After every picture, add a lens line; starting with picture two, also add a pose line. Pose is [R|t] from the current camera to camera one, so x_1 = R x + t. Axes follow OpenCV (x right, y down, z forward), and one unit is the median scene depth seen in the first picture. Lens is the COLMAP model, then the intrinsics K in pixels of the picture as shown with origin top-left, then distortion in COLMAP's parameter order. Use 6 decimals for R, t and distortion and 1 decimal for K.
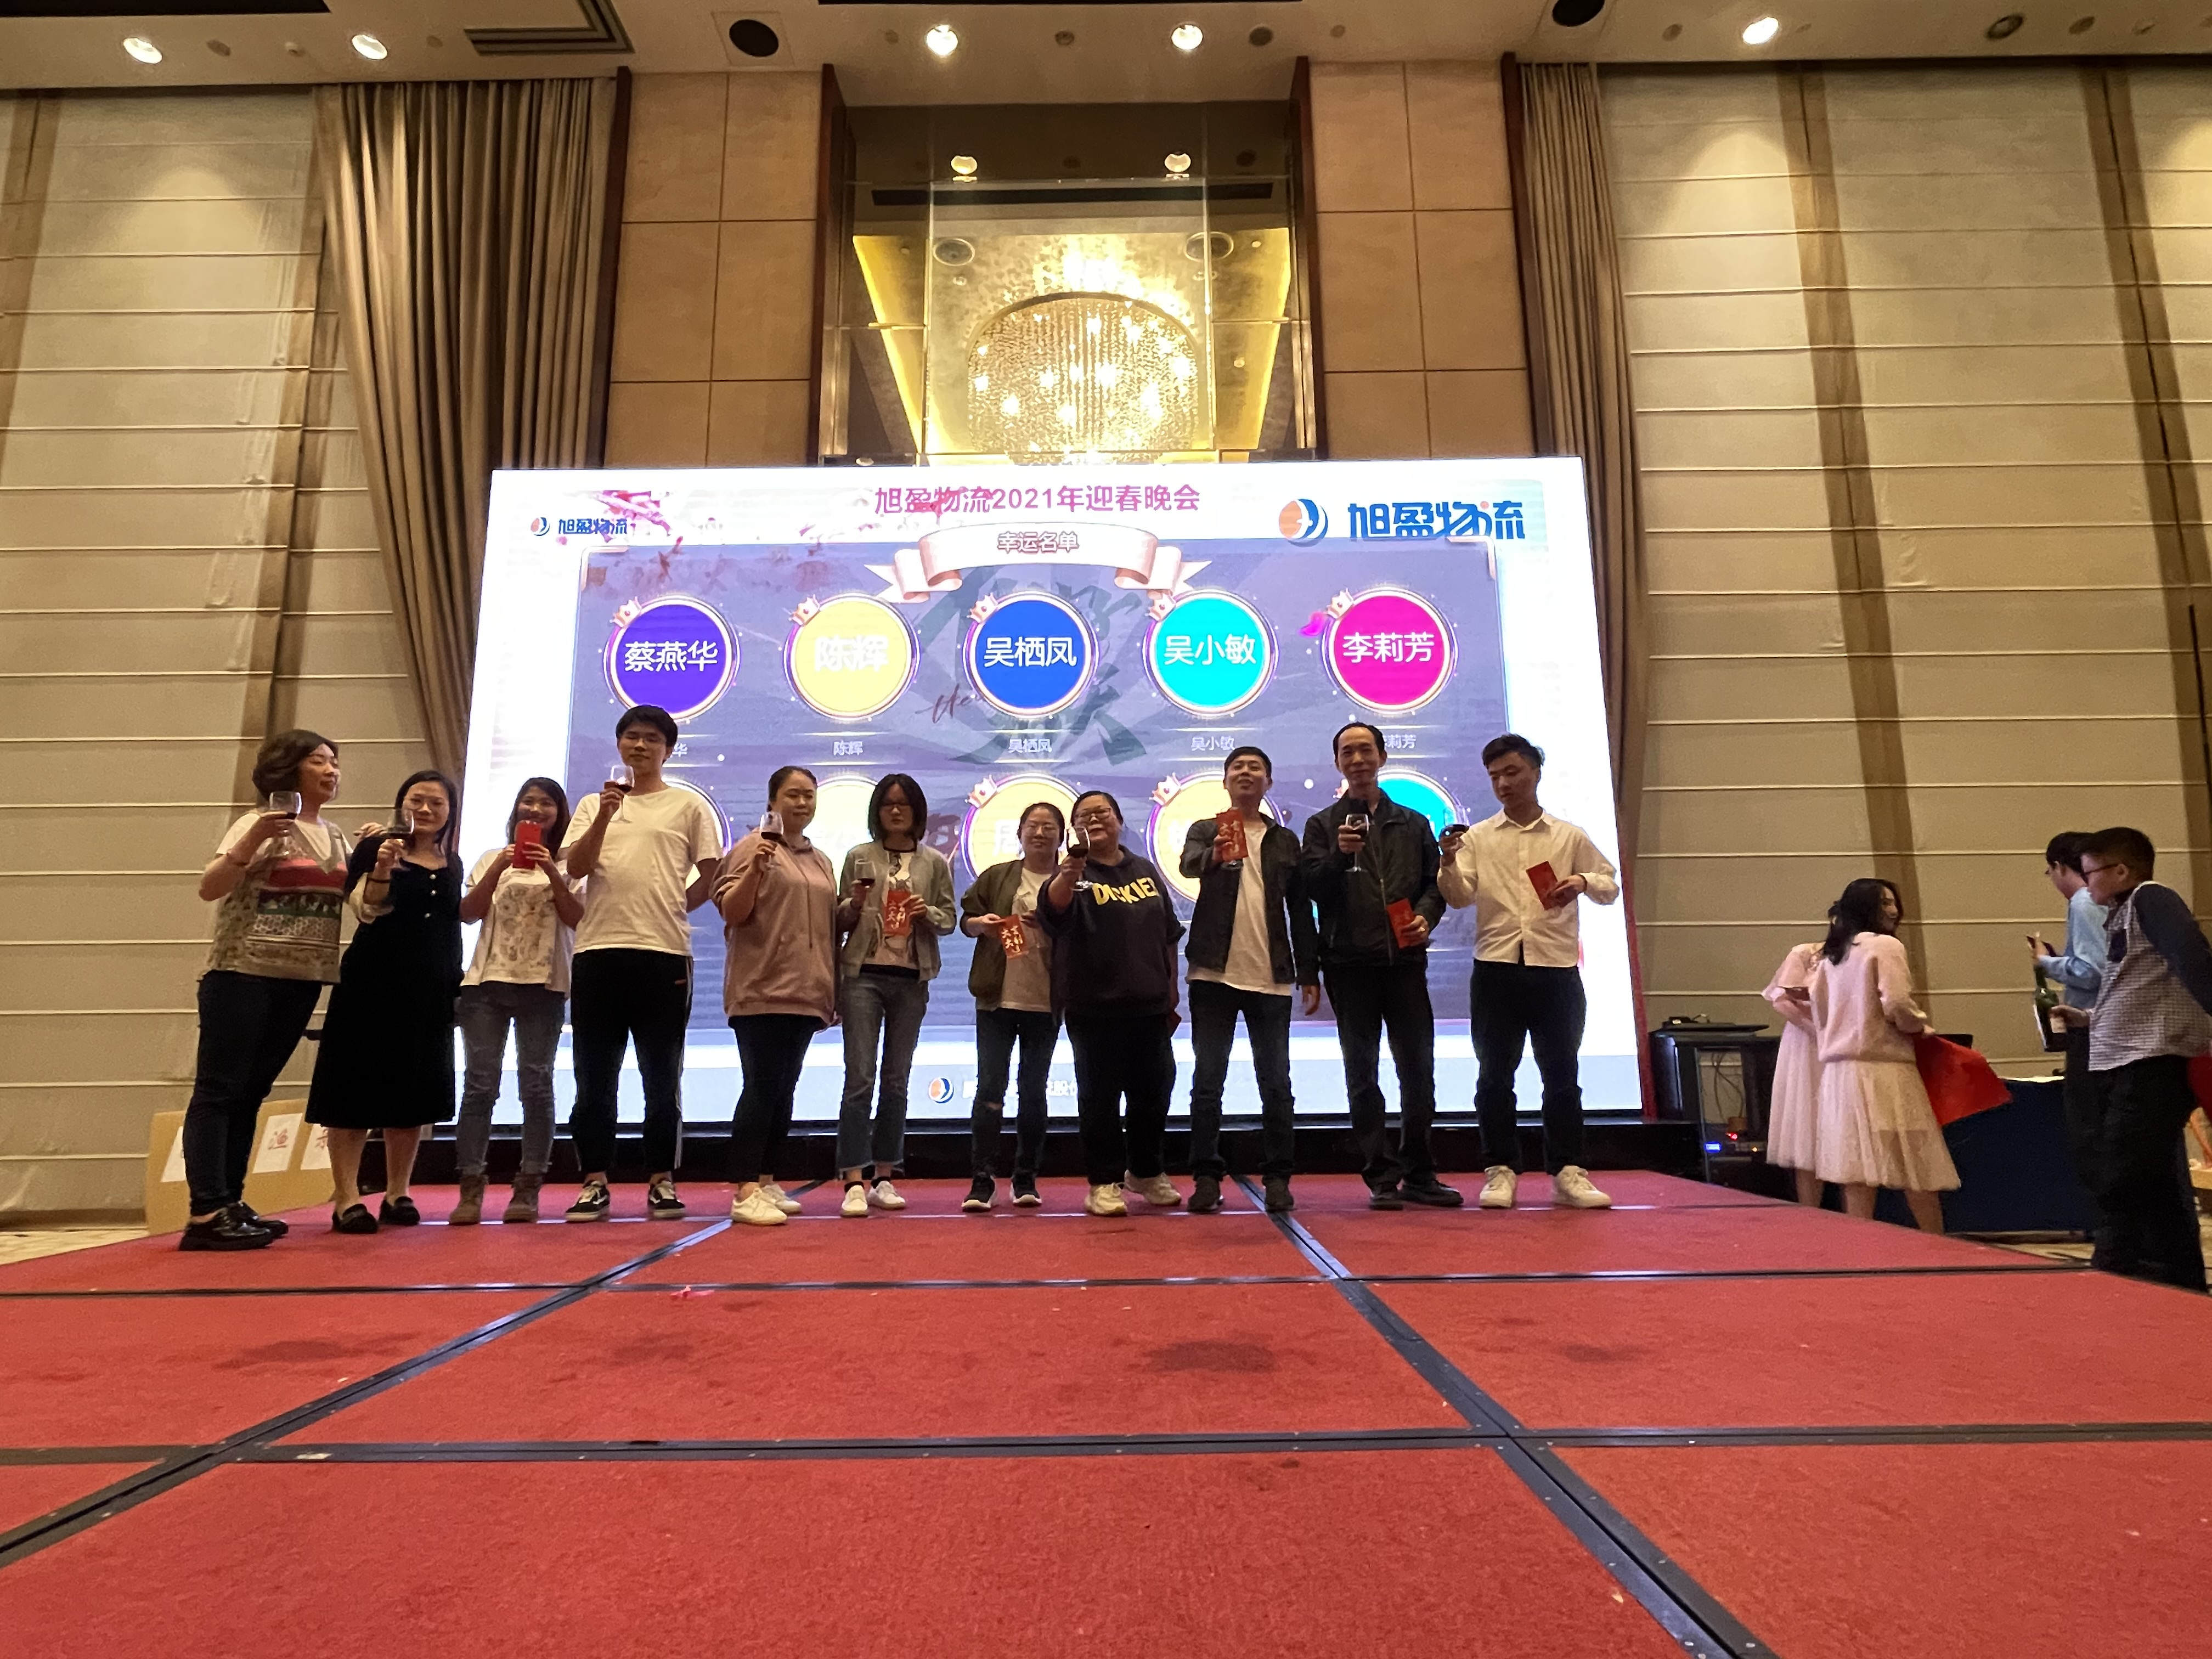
lens RADIAL K [[1197.4, 0, 1110.6], [0, 1197.4, 832.2], [0, 0, 1]] dist [-0.003332, -0.000141]
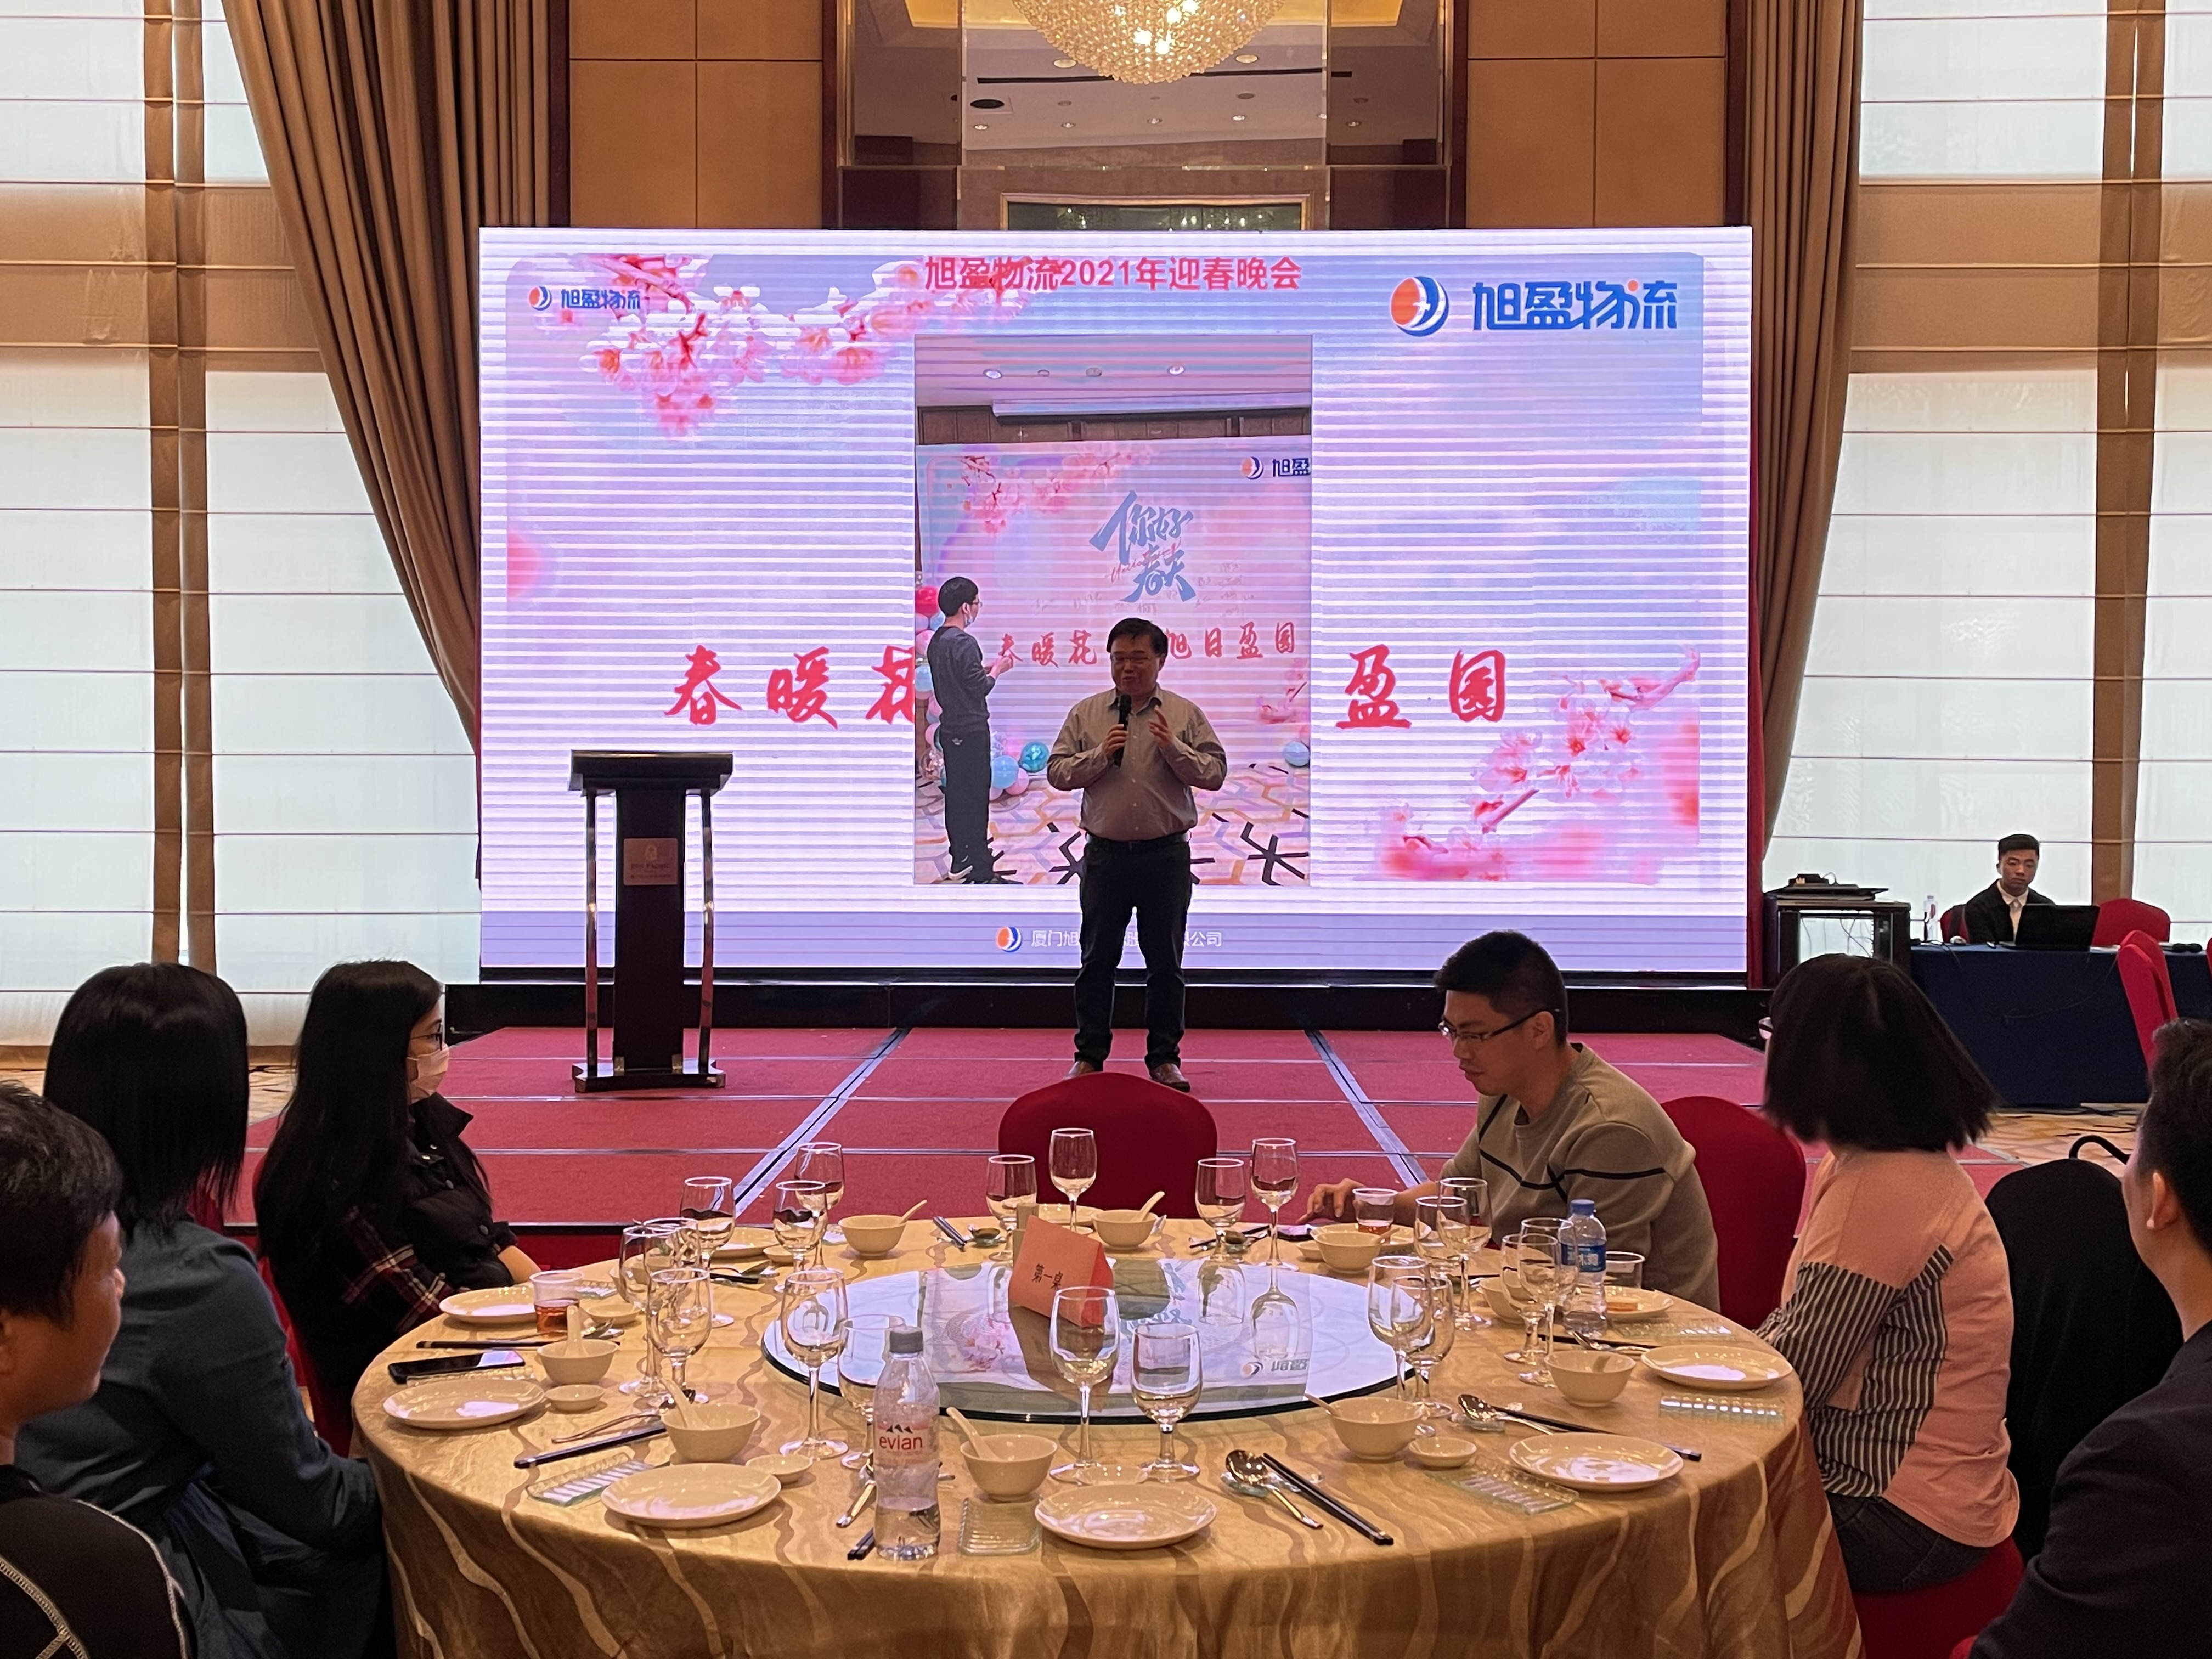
lens RADIAL K [[2388.7, 0, 1107.3], [0, 2388.7, 823.2], [0, 0, 1]] dist [0.125133, -0.223564]
pose [[0.999770, 0.016664, -0.013494, -0.035020], [-0.013693, 0.980464, 0.196223, -0.229847], [0.016501, -0.195993, 0.980466, -0.780220]]
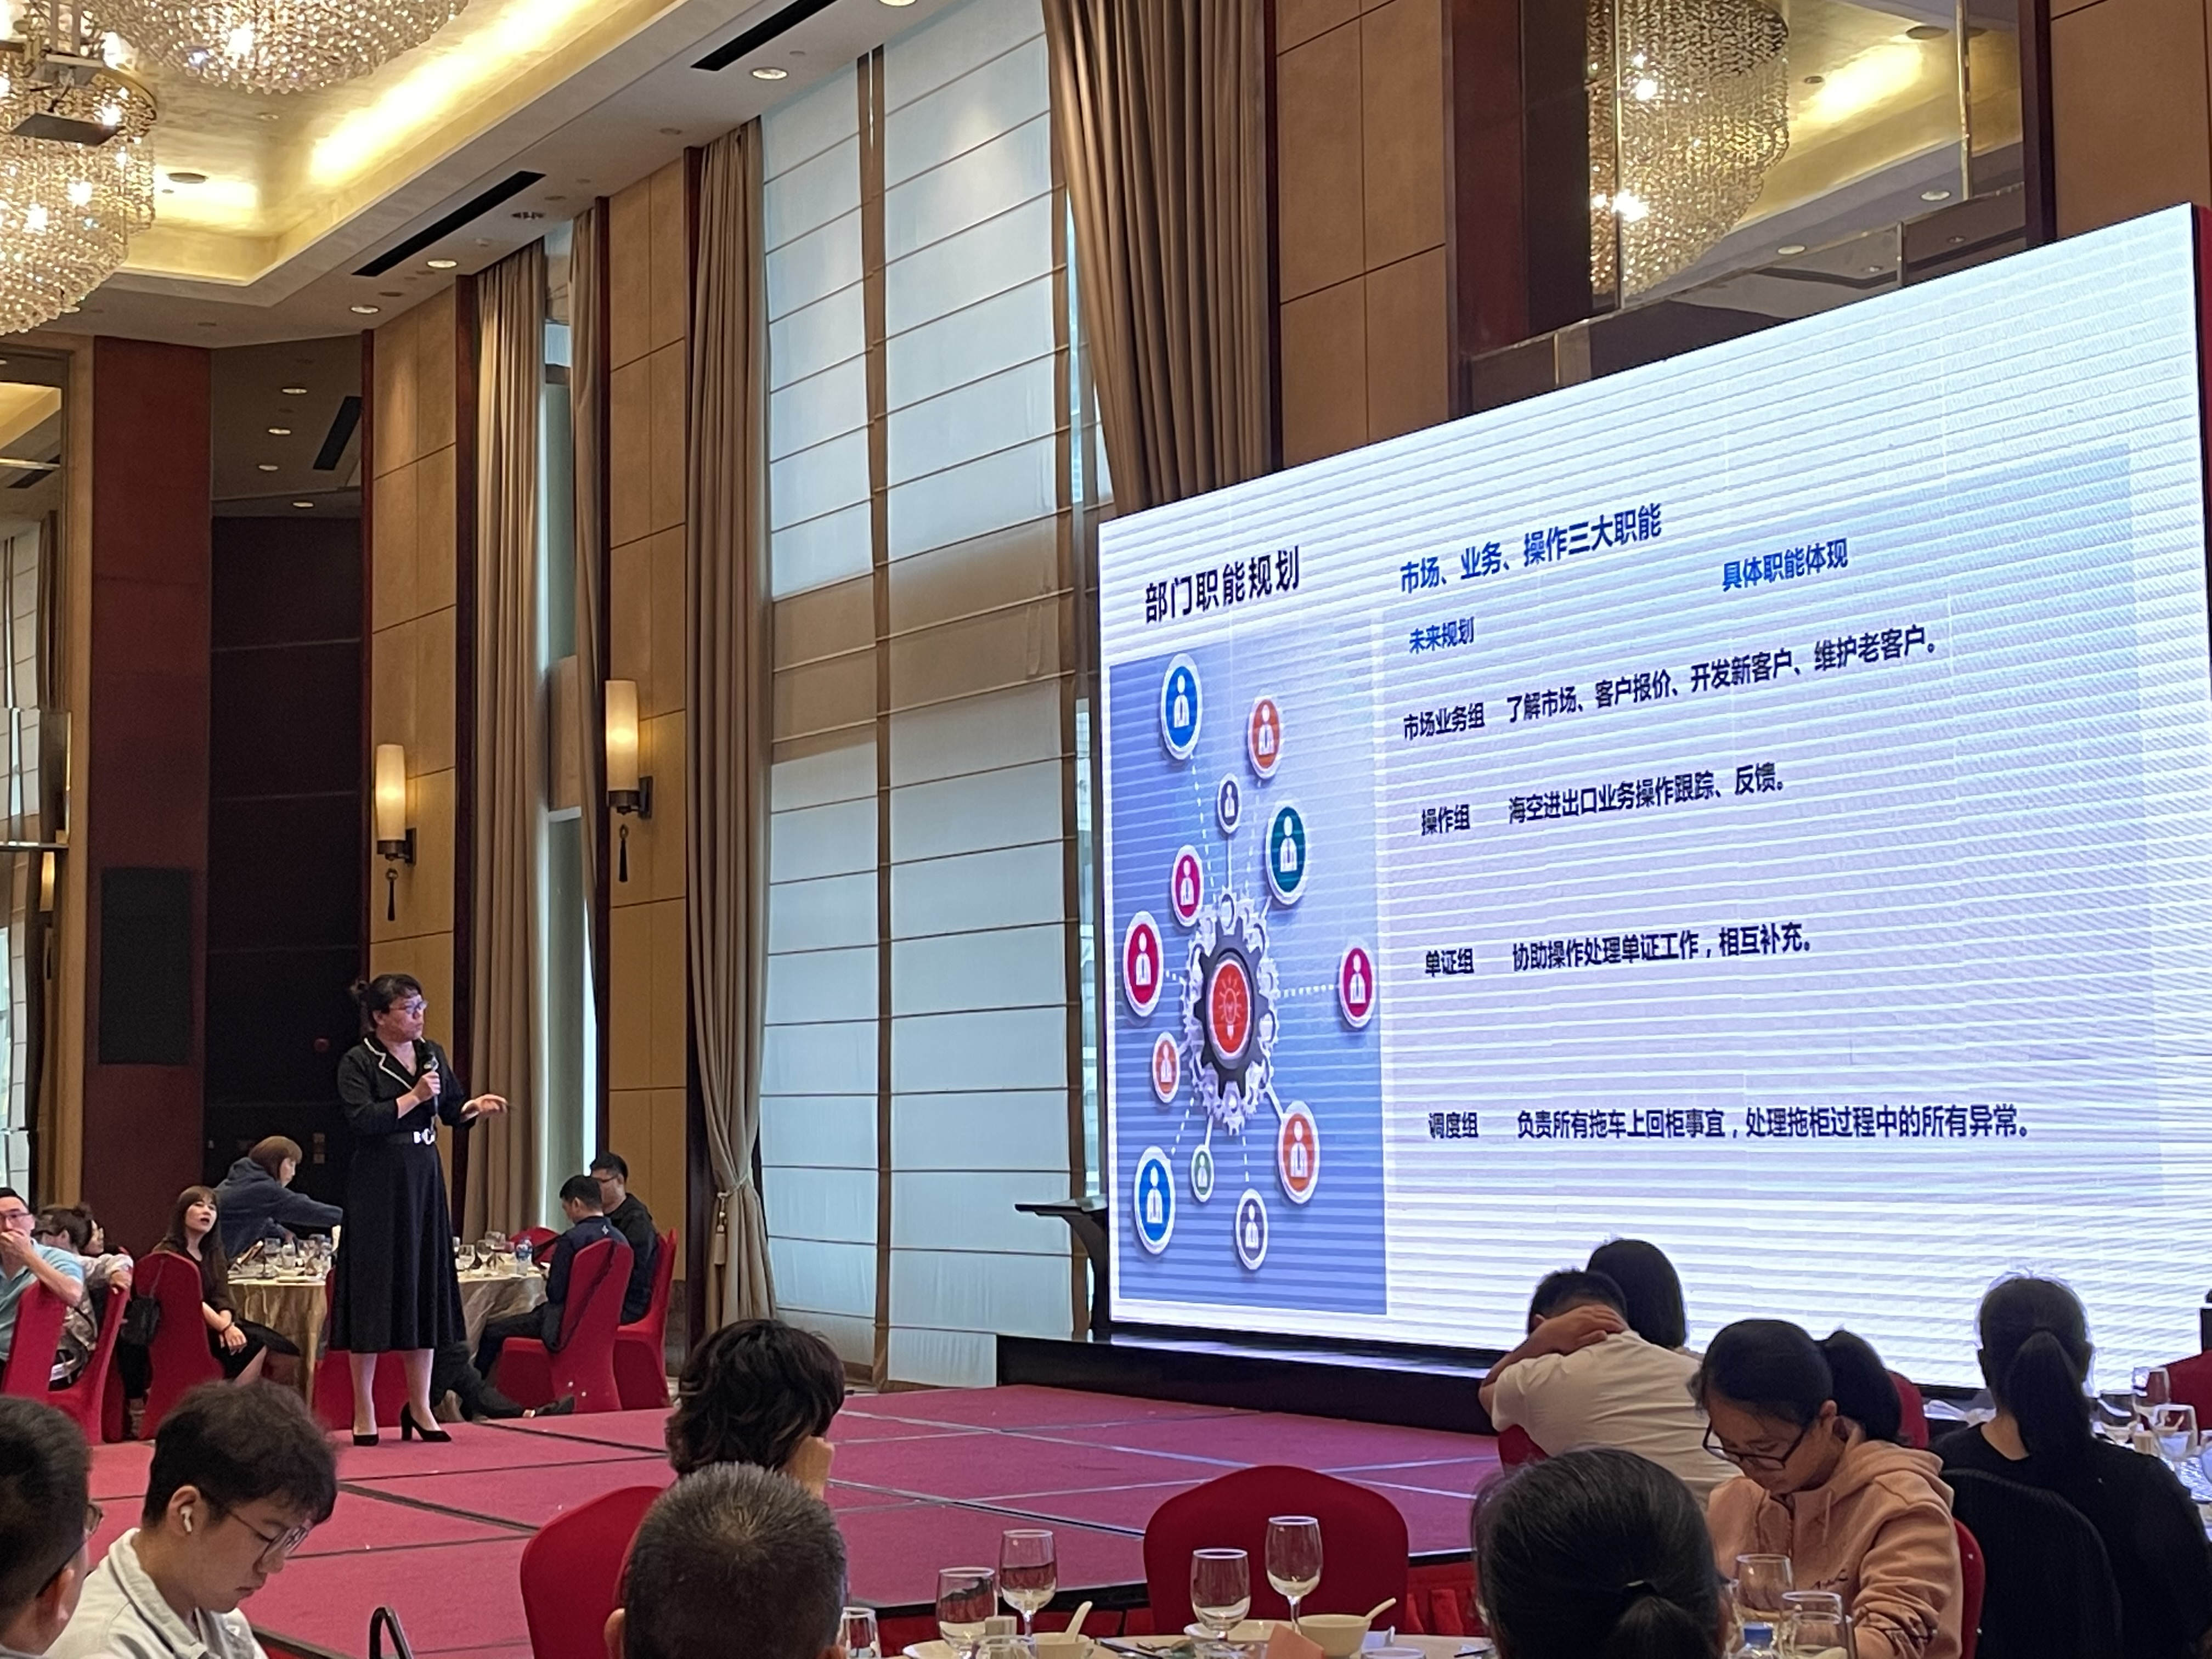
lens RADIAL K [[3365.8, 0, 1108.8], [0, 3365.8, 824.2], [0, 0, 1]] dist [0.051314, -0.152800]
pose [[0.542153, -0.073690, -0.837043, 1.358980], [0.157247, 0.987447, 0.014918, -0.136052], [0.825435, -0.139711, 0.546934, -0.251575]]
